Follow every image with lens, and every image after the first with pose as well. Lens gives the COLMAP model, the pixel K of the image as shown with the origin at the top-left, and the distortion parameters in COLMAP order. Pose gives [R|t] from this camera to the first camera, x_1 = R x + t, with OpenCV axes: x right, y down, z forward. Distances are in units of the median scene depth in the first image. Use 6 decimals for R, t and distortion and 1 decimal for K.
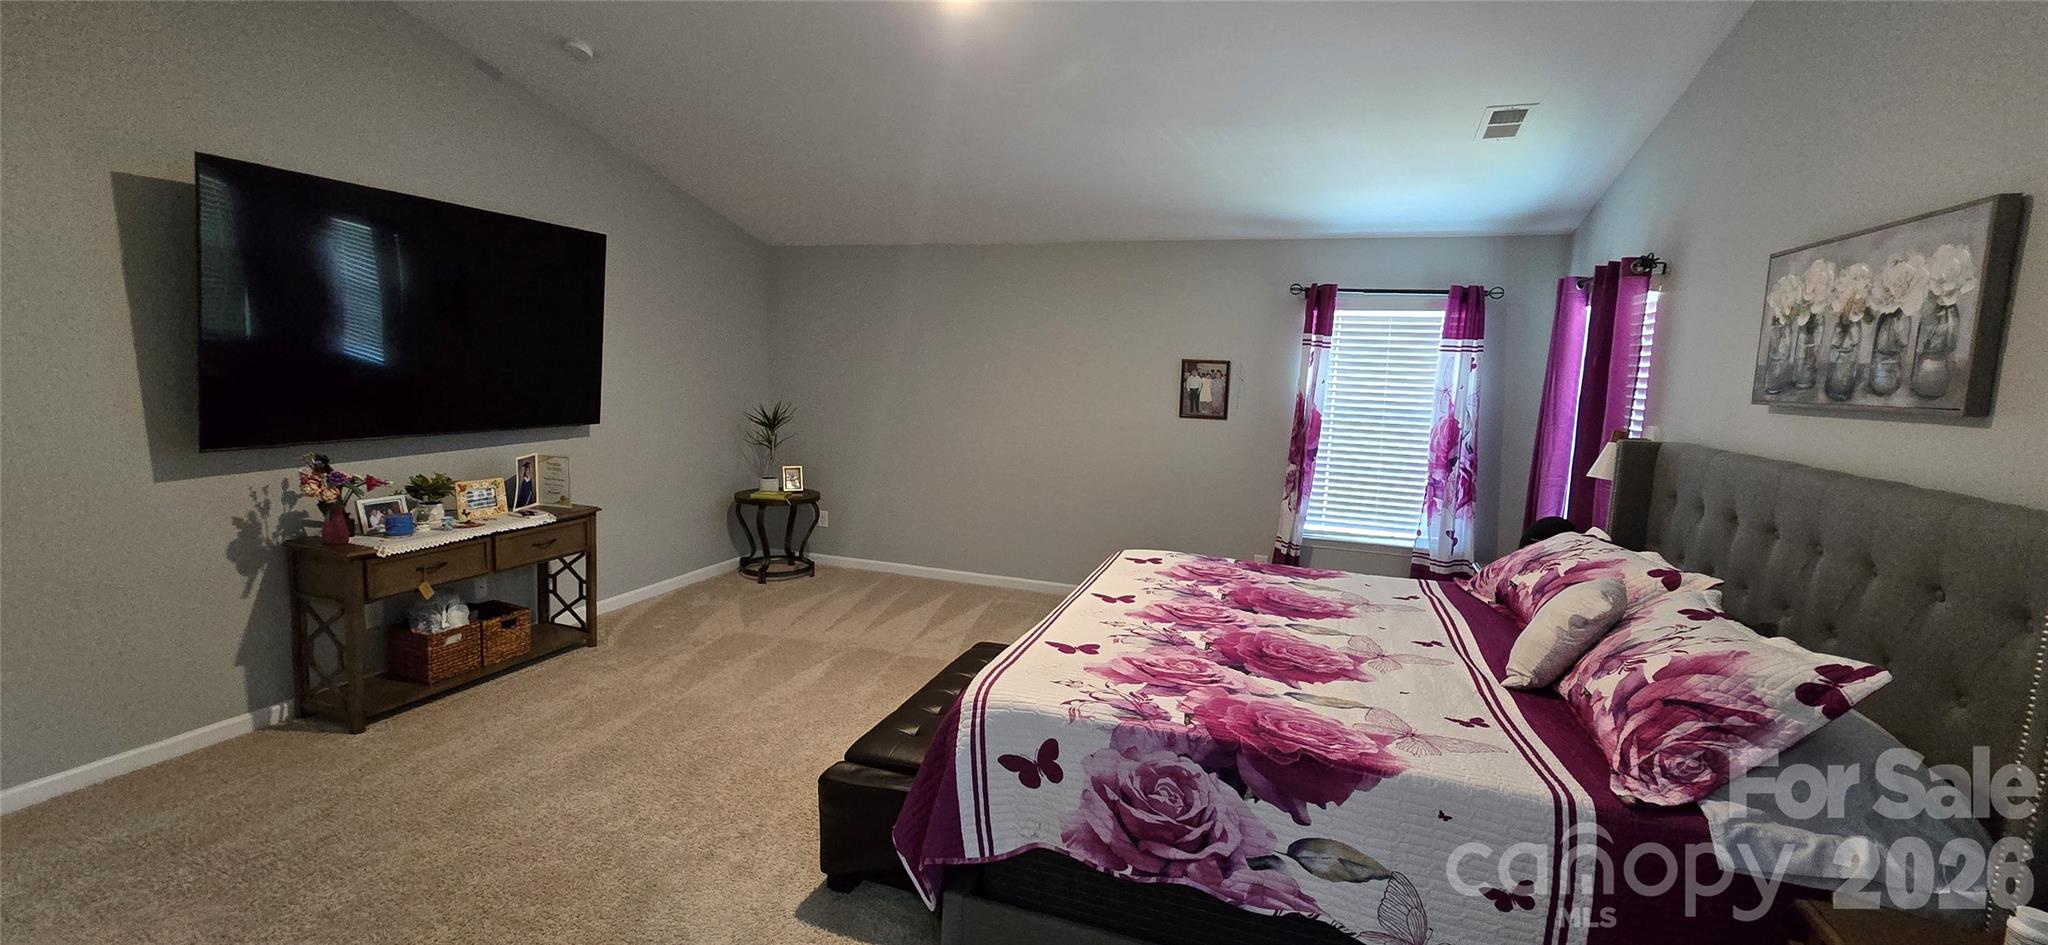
lens RADIAL K [[835.0, 0, 1015.5], [0, 835.0, 471.0], [0, 0, 1]] dist [-0.003546, -0.000805]
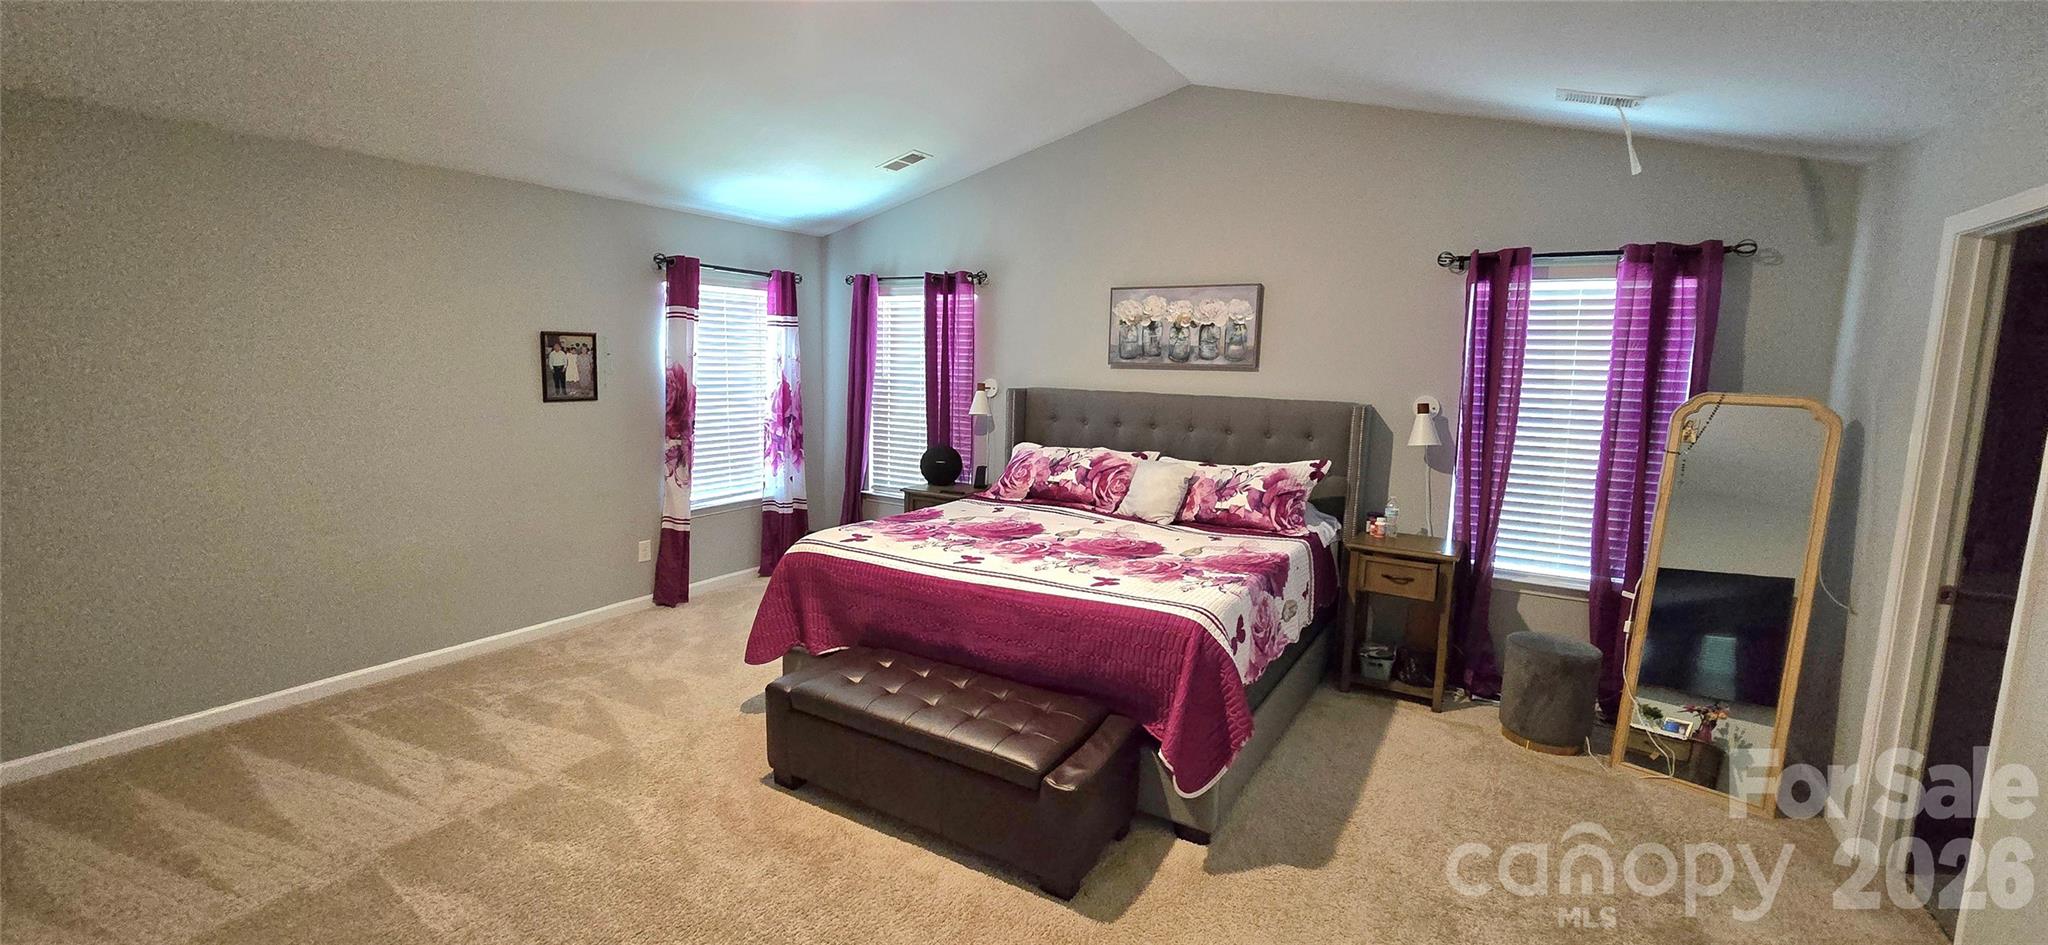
lens RADIAL K [[835.0, 0, 1015.9], [0, 835.0, 466.7], [0, 0, 1]] dist [-0.003546, -0.000805]
pose [[0.209459, -0.157715, 0.965014, -0.585249], [0.108535, 0.984558, 0.137351, -0.074115], [-0.971775, 0.075969, 0.223342, 0.430173]]
